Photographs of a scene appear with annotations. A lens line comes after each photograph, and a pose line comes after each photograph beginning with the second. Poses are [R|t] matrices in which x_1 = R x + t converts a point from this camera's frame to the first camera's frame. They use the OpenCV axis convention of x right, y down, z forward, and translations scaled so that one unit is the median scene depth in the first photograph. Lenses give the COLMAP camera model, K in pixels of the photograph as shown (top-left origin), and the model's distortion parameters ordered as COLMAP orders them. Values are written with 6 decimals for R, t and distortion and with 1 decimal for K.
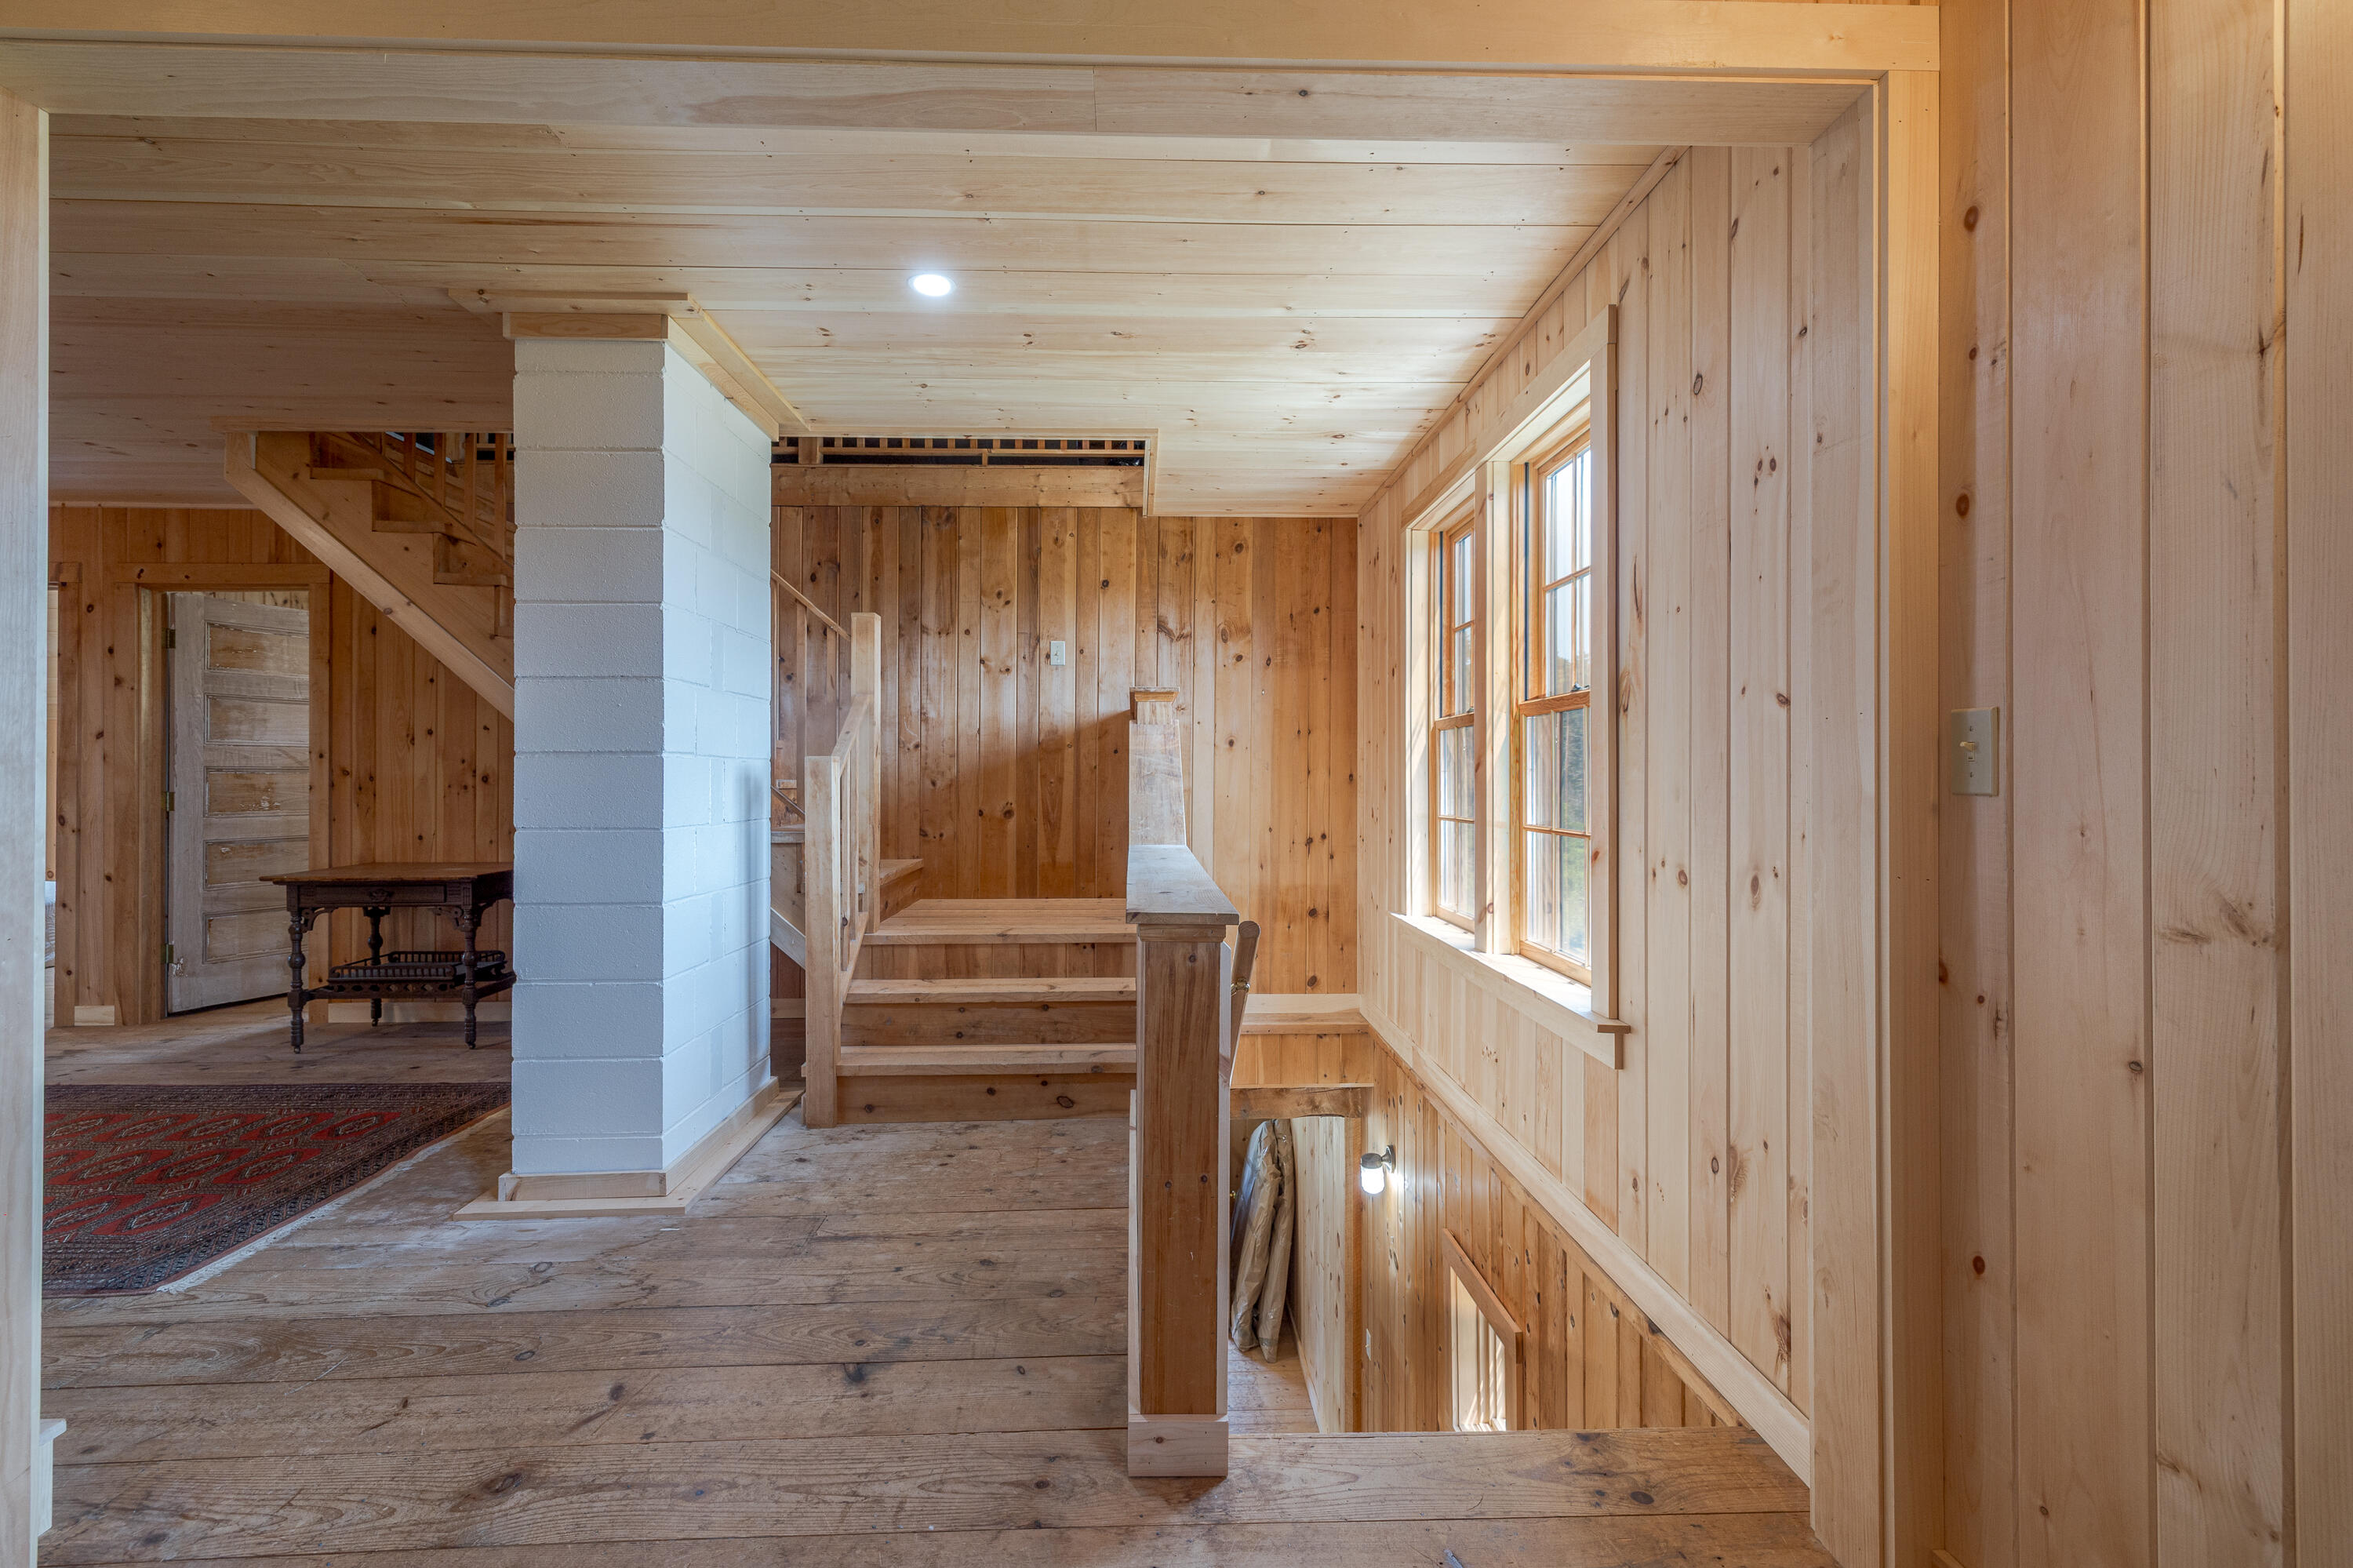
lens RADIAL K [[1003.1, 0, 1184.1], [0, 1003.1, 777.3], [0, 0, 1]] dist [0.001743, -0.000045]
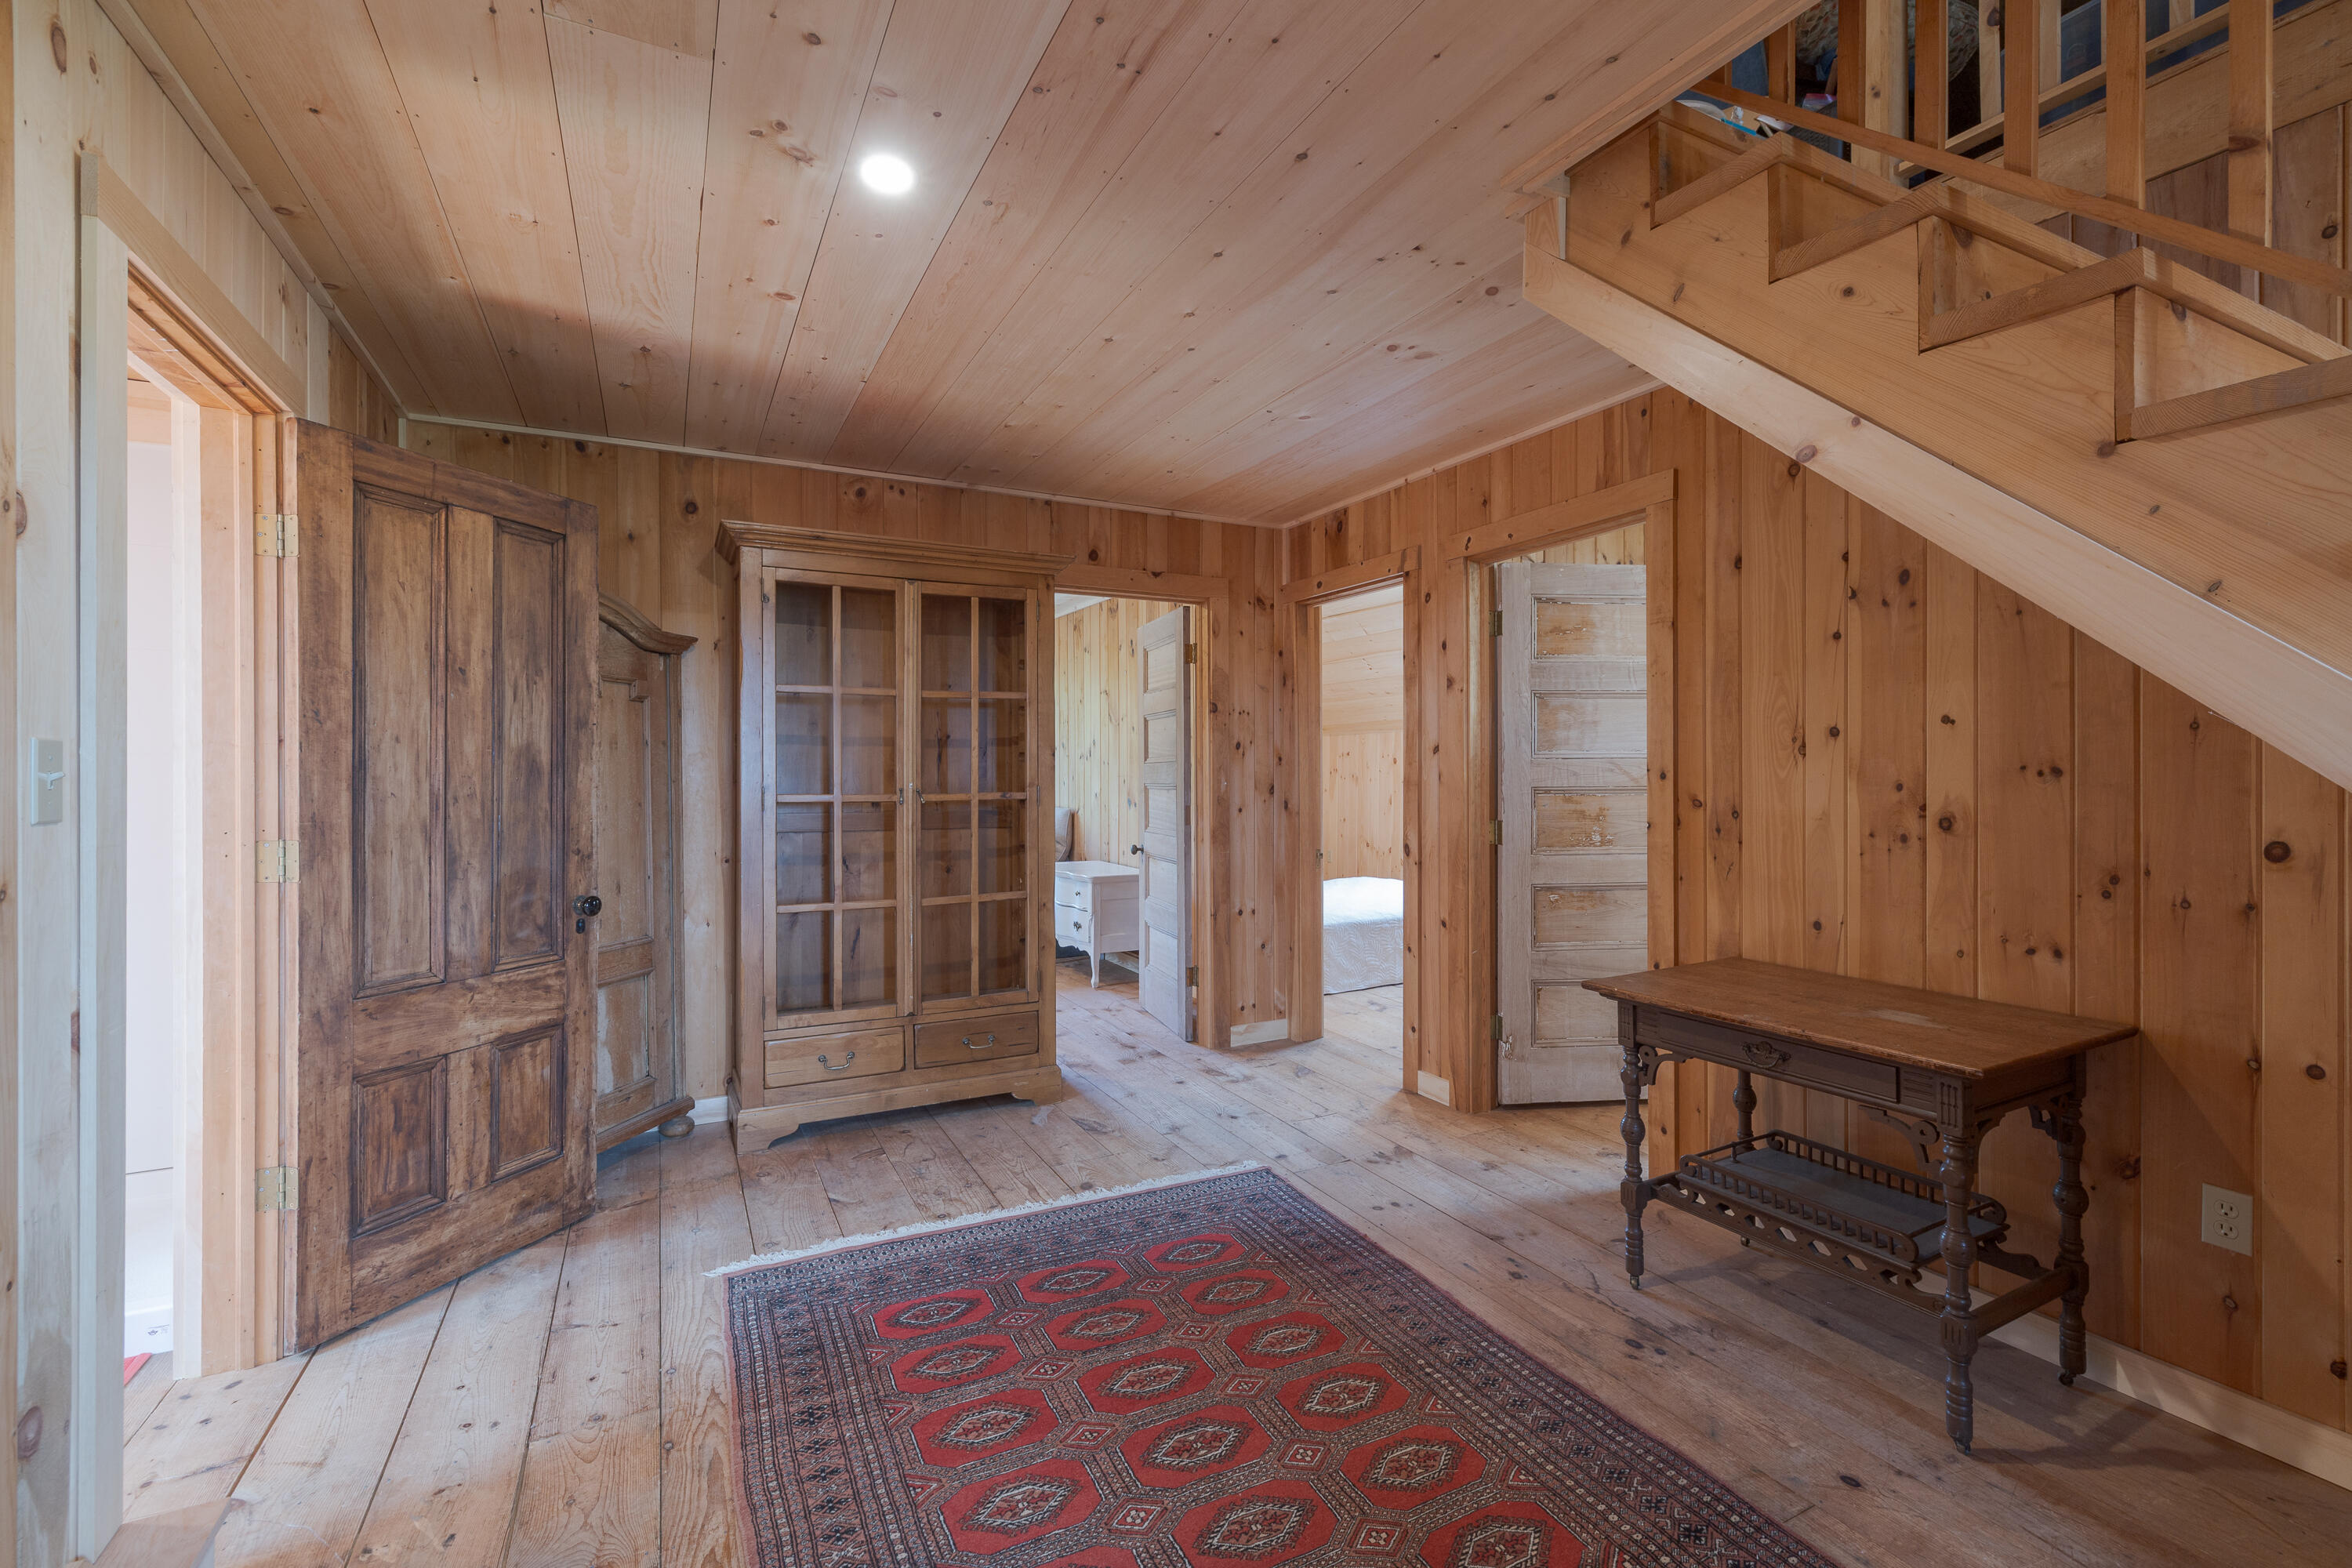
lens RADIAL K [[1002.7, 0, 1183.8], [0, 1002.7, 770.3], [0, 0, 1]] dist [0.001743, -0.000045]
pose [[0.413309, 0.000554, -0.910591, -0.406475], [0.005879, 0.999977, 0.003277, -0.028436], [0.910572, -0.006708, 0.413296, 0.461749]]
